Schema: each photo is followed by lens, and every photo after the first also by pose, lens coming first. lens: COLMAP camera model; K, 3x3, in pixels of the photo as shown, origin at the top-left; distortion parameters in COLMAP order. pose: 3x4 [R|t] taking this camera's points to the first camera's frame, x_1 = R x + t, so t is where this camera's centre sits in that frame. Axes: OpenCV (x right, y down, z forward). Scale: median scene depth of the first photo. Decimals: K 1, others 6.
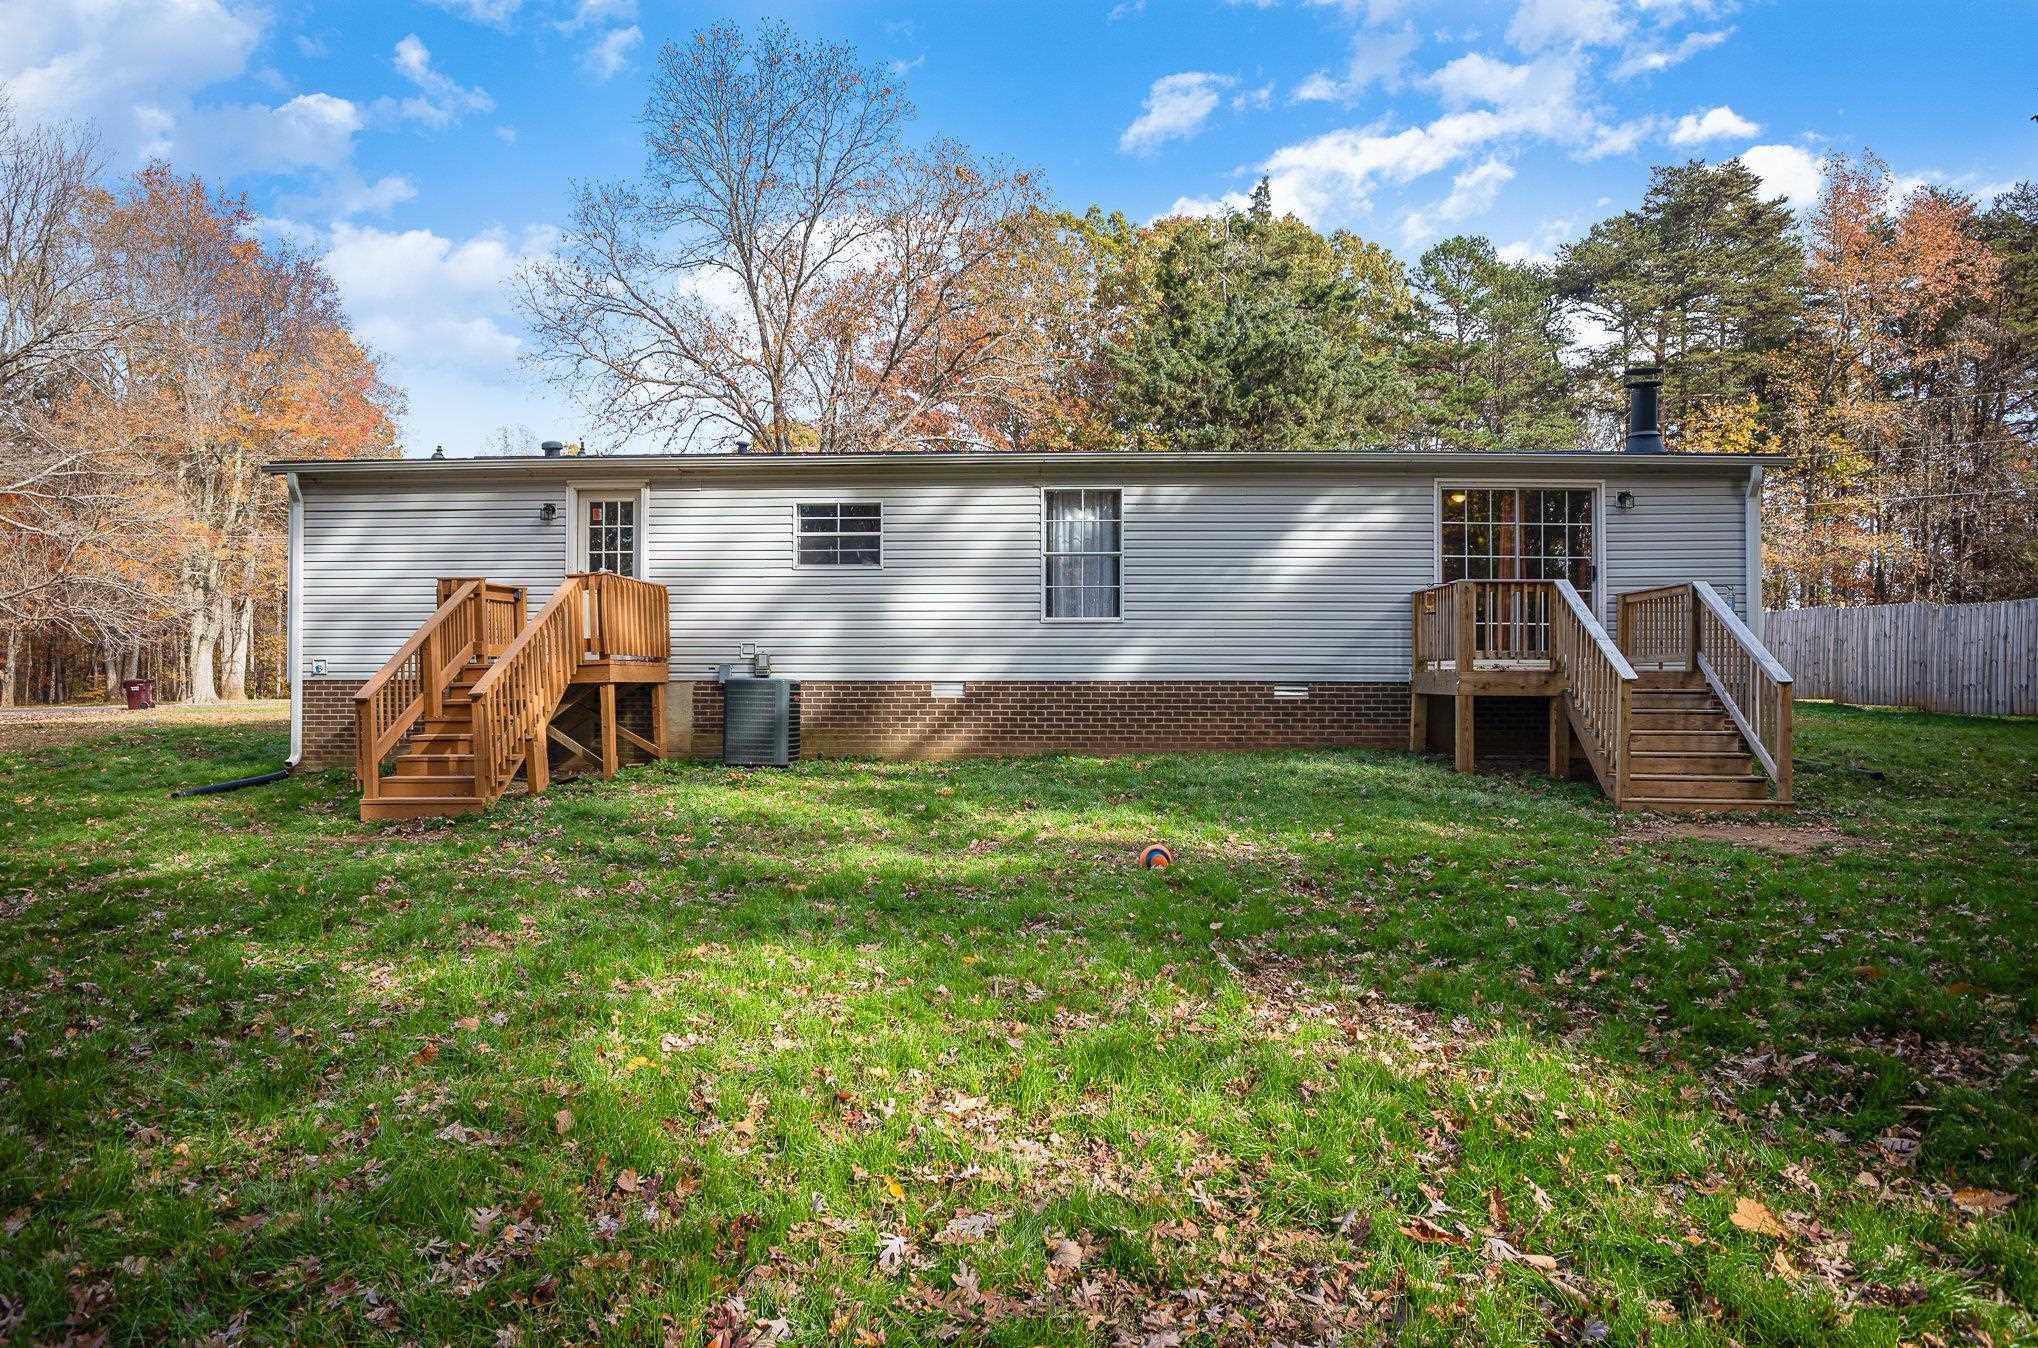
lens RADIAL K [[1273.4, 0, 1014.4], [0, 1273.4, 668.9], [0, 0, 1]] dist [-0.033995, 0.011460]
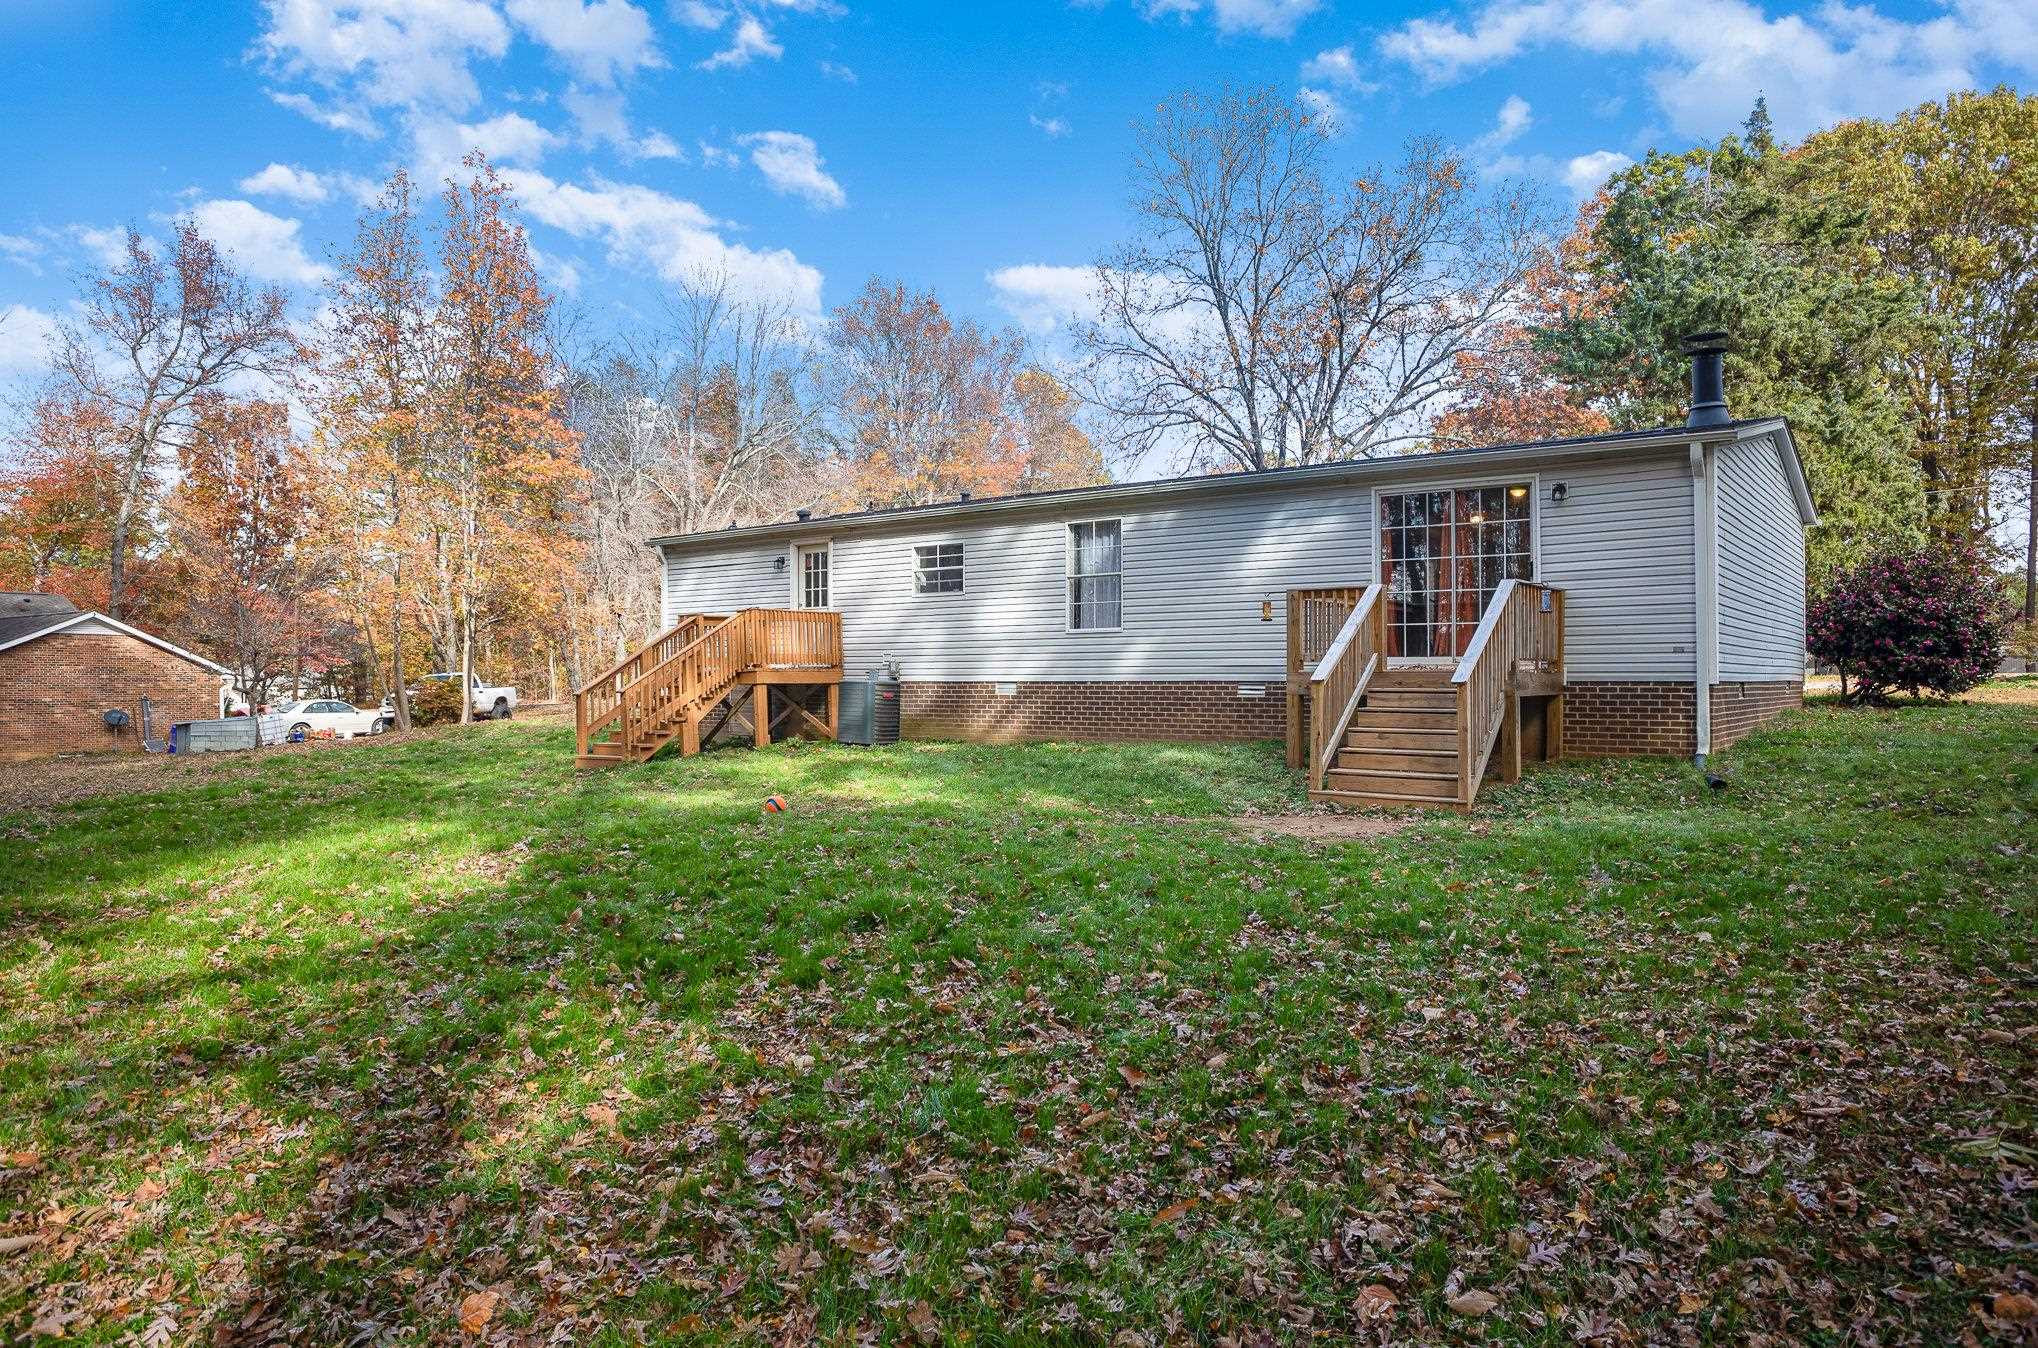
lens RADIAL K [[1273.4, 0, 1020.4], [0, 1273.4, 676.6], [0, 0, 1]] dist [-0.033995, 0.011460]
pose [[0.830068, -0.004998, -0.557639, 0.655503], [0.011238, 0.999907, 0.007767, -0.005009], [0.557549, -0.012714, 0.830047, -0.031679]]
